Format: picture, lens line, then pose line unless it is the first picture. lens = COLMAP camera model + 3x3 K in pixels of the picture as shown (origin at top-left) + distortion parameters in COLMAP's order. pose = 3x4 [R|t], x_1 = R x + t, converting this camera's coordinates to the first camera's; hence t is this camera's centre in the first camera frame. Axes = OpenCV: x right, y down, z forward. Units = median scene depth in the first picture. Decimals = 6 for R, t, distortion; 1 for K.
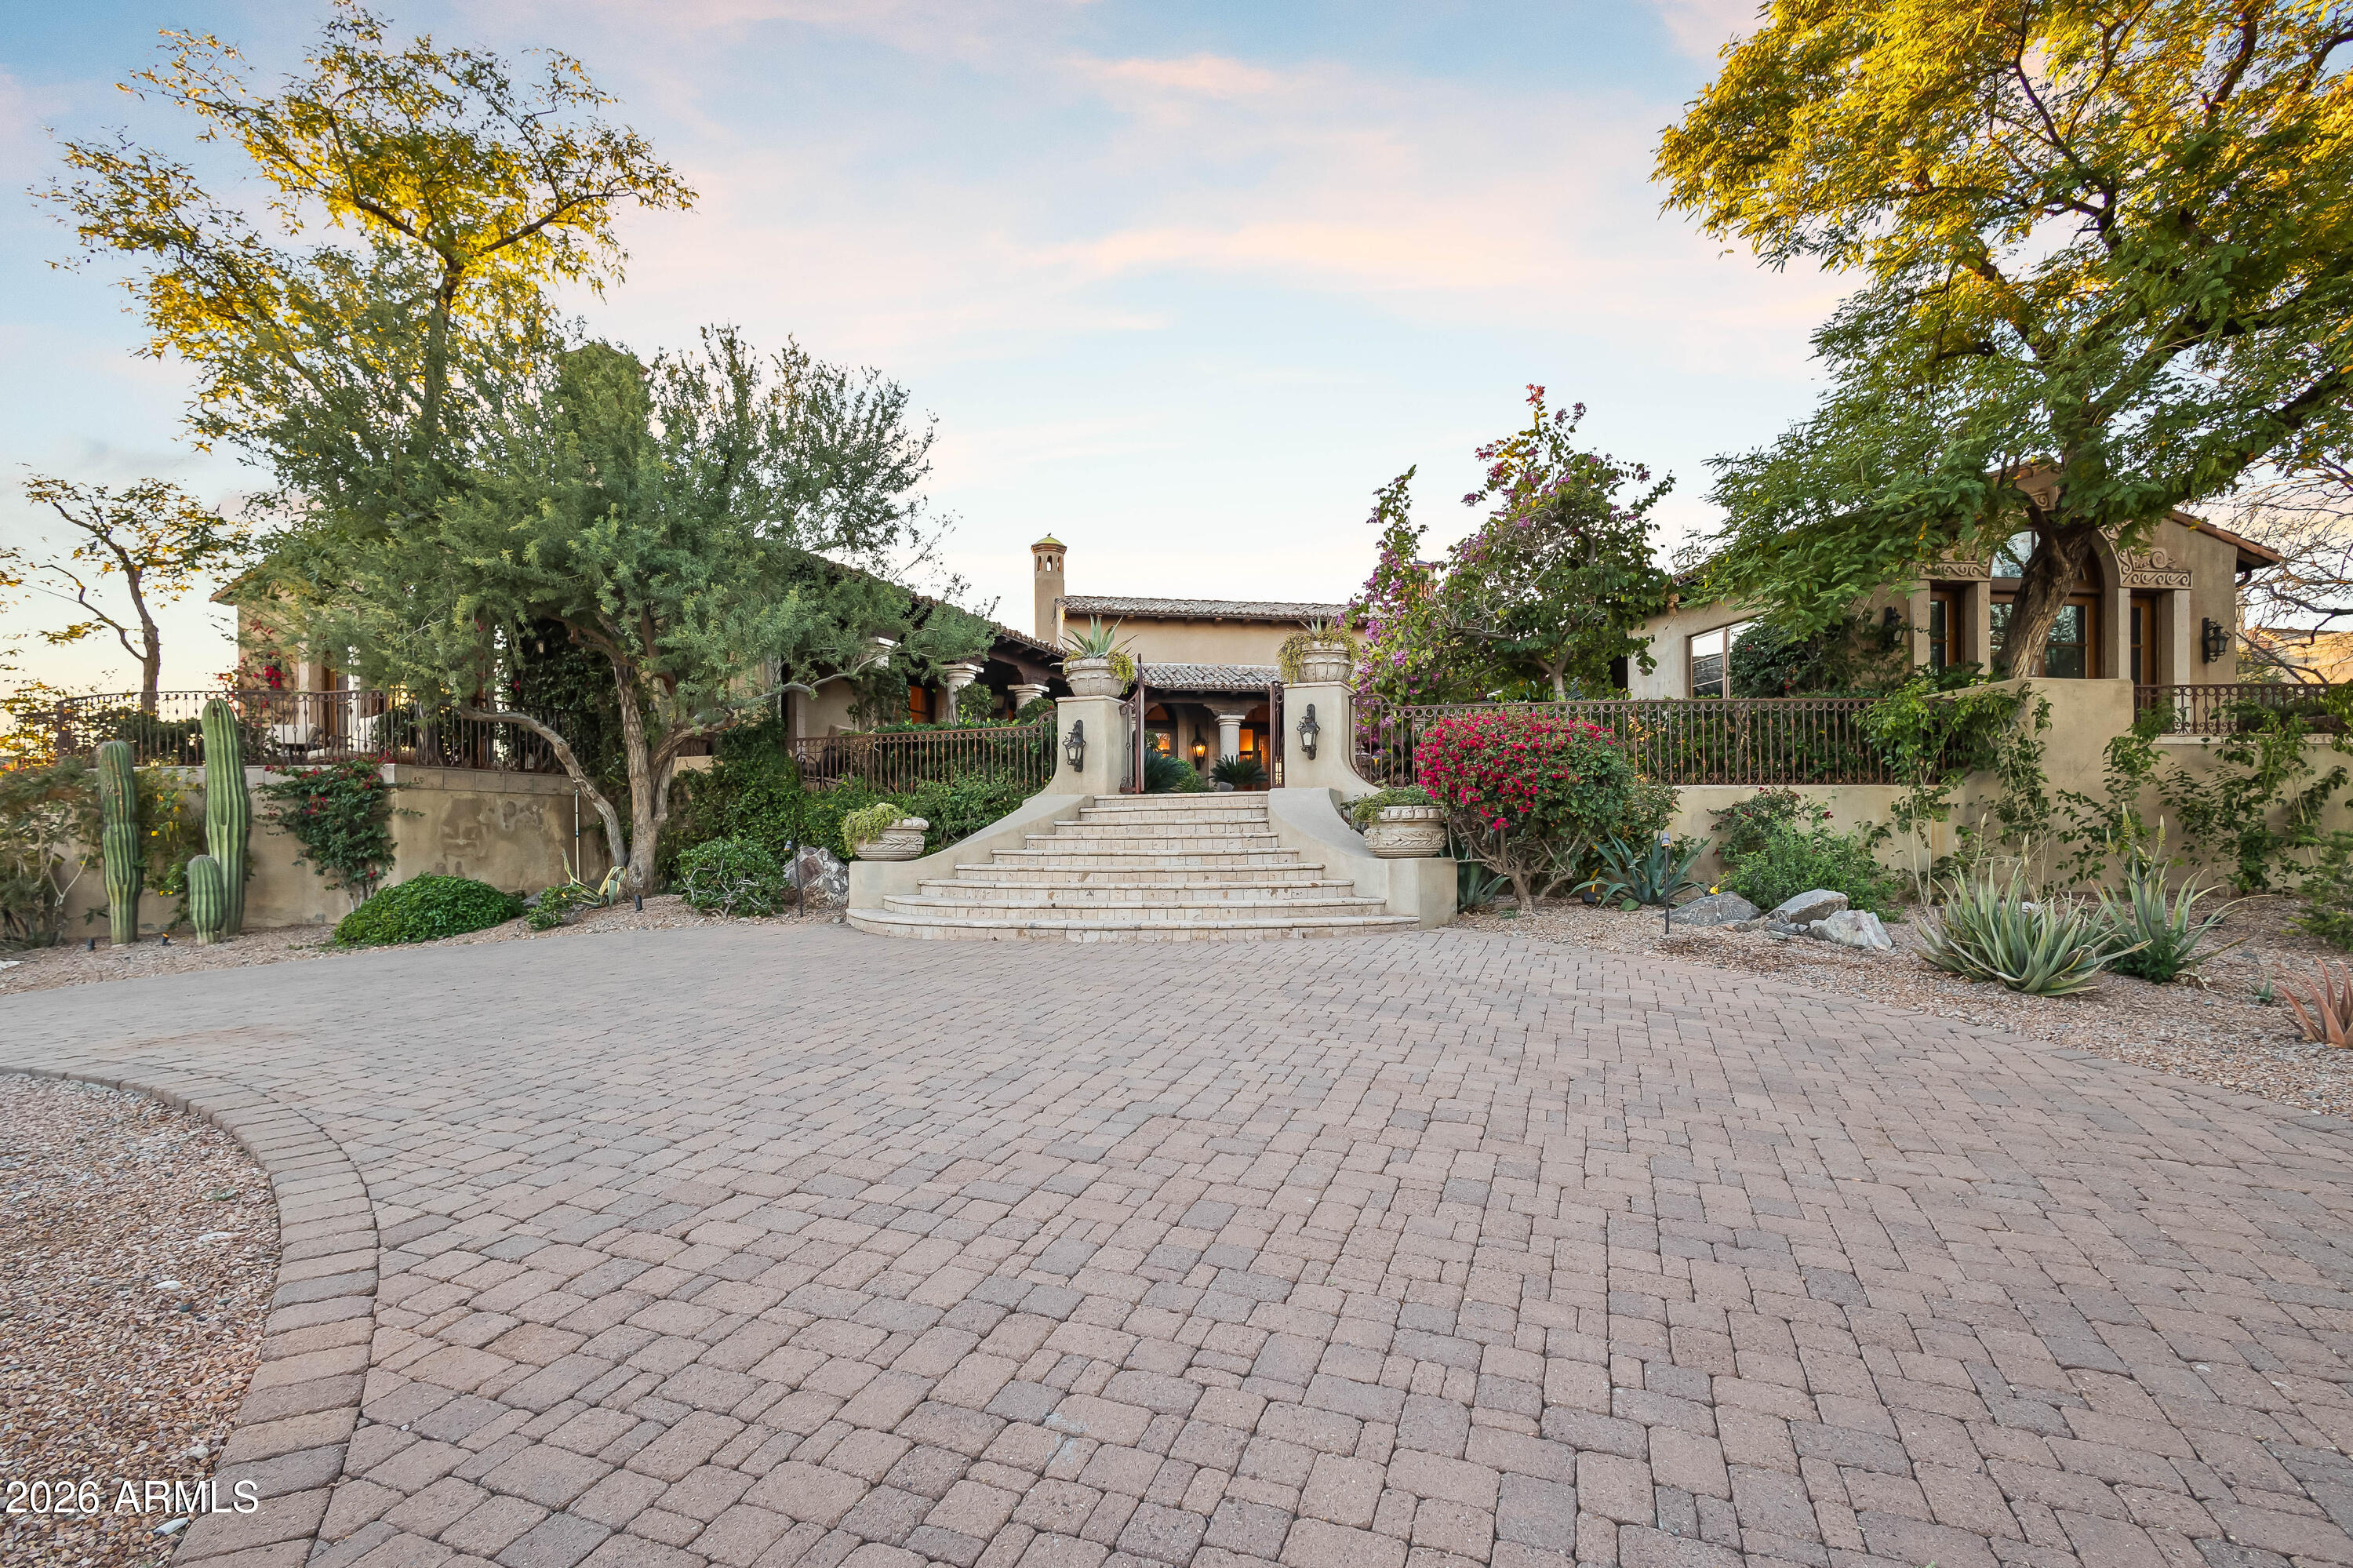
lens RADIAL K [[1070.2, 0, 1166.2], [0, 1070.2, 844.2], [0, 0, 1]] dist [-0.001026, -0.000143]
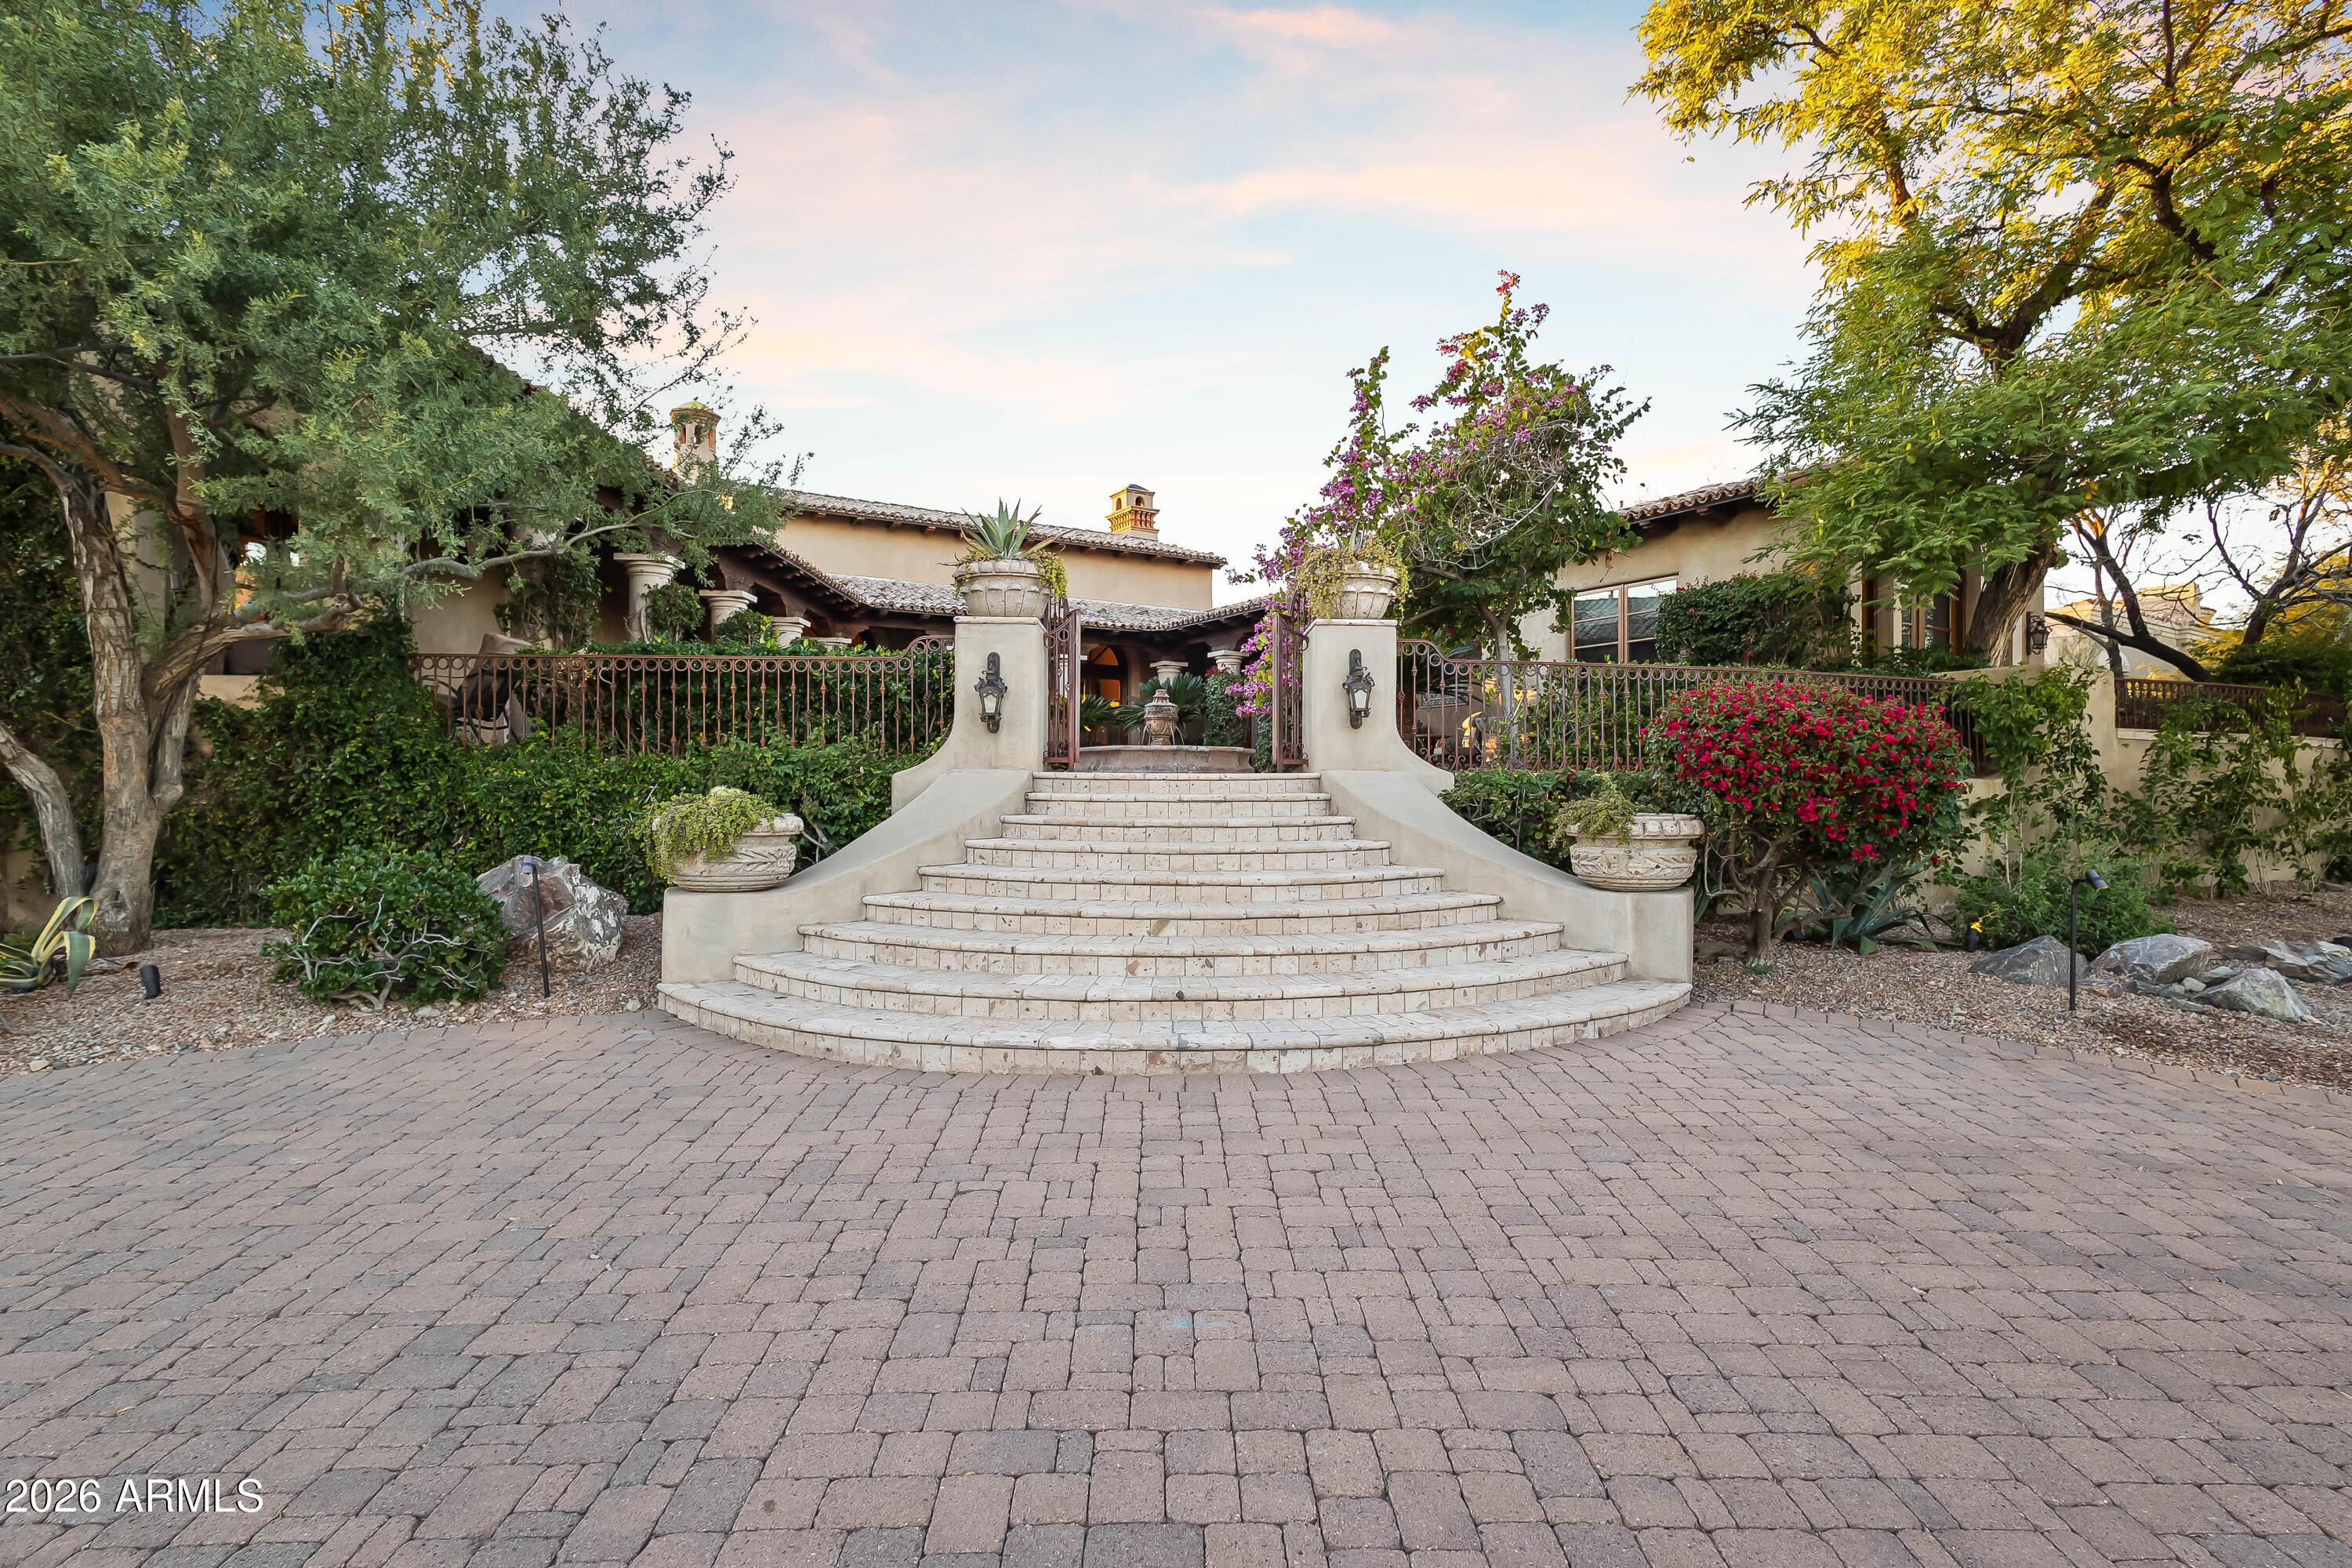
lens RADIAL K [[1128.7, 0, 1180.0], [0, 1128.7, 786.7], [0, 0, 1]] dist [0.002743, -0.000069]
pose [[0.931871, 0.011101, 0.362619, -0.209592], [-0.011701, 0.999931, -0.000541, -0.033439], [-0.362600, -0.003739, 0.931937, 0.299995]]
